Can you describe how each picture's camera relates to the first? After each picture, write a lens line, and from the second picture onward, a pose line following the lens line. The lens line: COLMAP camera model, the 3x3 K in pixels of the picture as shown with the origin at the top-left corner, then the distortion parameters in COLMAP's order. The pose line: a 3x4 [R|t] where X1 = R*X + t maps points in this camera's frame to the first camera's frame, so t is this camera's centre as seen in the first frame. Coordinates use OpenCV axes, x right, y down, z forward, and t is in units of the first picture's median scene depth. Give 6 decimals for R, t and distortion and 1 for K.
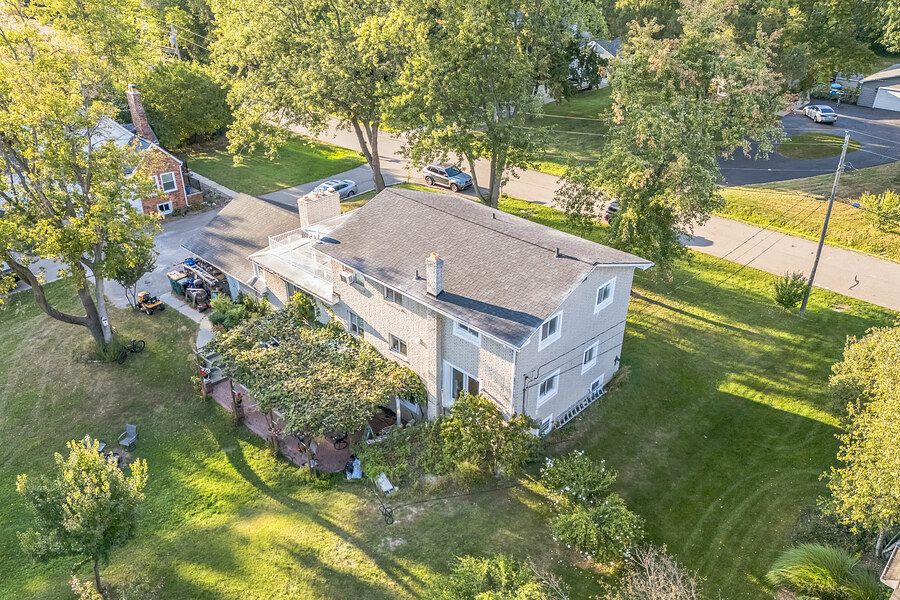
lens RADIAL K [[680.7, 0, 449.1], [0, 680.7, 300.5], [0, 0, 1]] dist [0.024041, -0.010965]
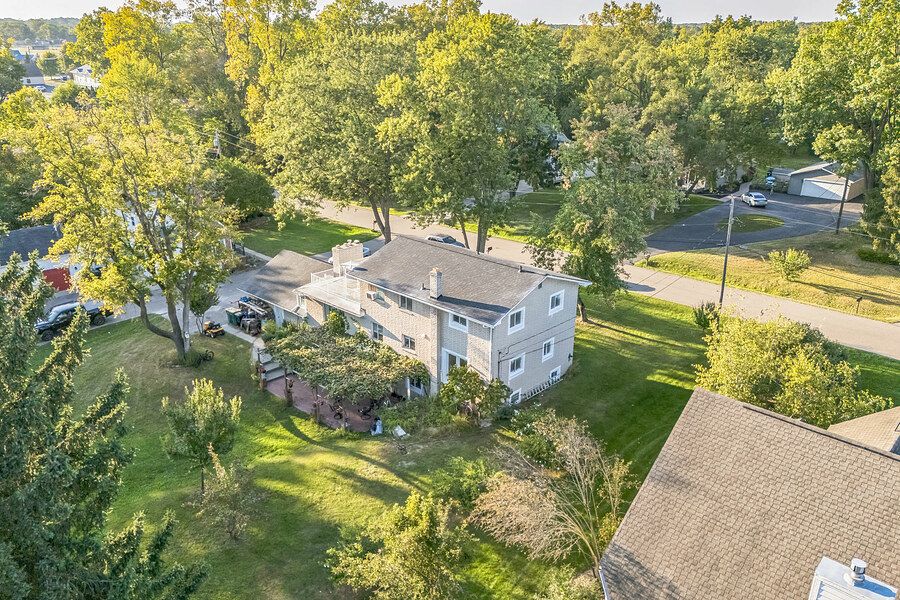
lens RADIAL K [[680.7, 0, 450.4], [0, 680.7, 300.2], [0, 0, 1]] dist [0.024041, -0.010965]
pose [[0.999978, -0.003463, 0.005739, 0.001338], [0.004281, 0.988782, -0.149303, 0.172916], [-0.005157, 0.149324, 0.988775, -0.342279]]
